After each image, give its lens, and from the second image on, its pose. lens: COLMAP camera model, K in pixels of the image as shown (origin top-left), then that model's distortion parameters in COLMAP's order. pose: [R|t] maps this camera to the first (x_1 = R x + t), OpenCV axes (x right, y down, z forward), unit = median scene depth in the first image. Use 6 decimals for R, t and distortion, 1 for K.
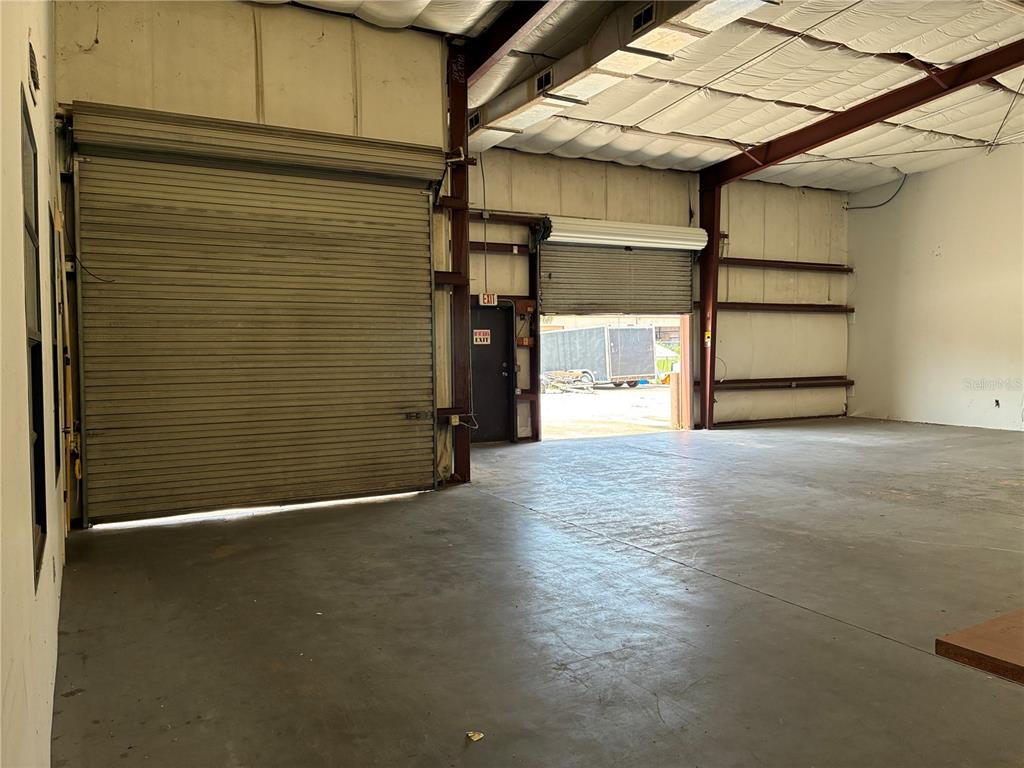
lens RADIAL K [[791.0, 0, 517.6], [0, 791.0, 382.4], [0, 0, 1]] dist [0.051403, -0.056390]
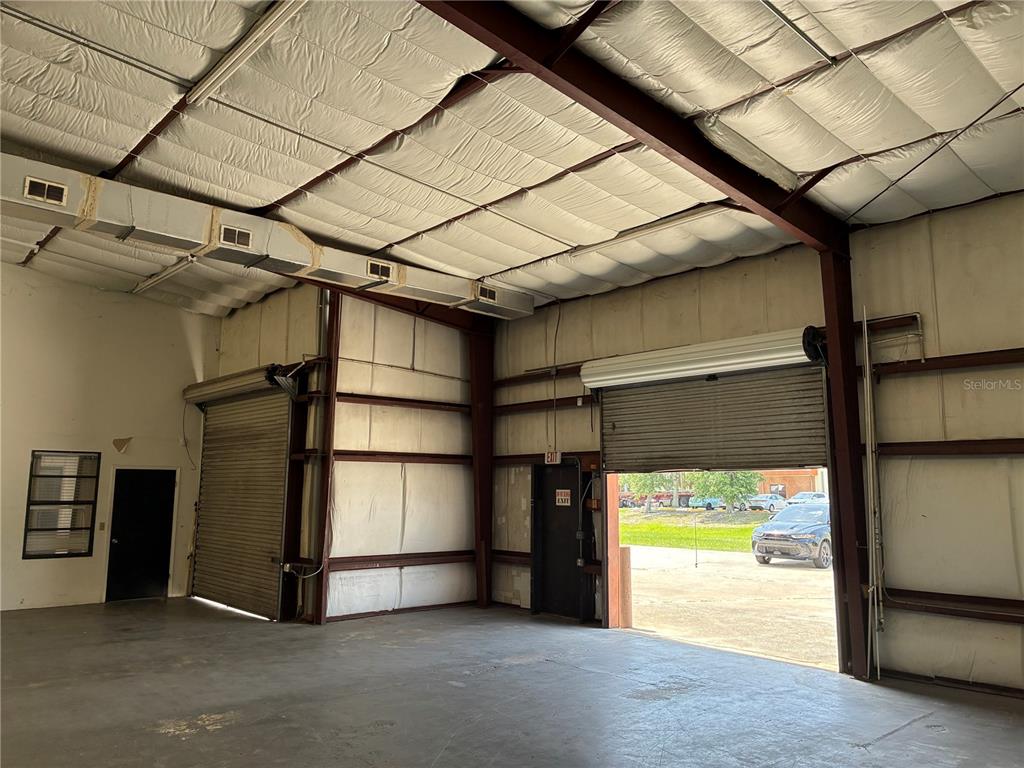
lens RADIAL K [[791.0, 0, 515.7], [0, 791.0, 385.8], [0, 0, 1]] dist [0.051403, -0.056390]
pose [[0.209102, -0.110412, -0.971641, 0.828179], [-0.048638, 0.991201, -0.123102, -0.066598], [0.976684, 0.073000, 0.201892, 0.706129]]
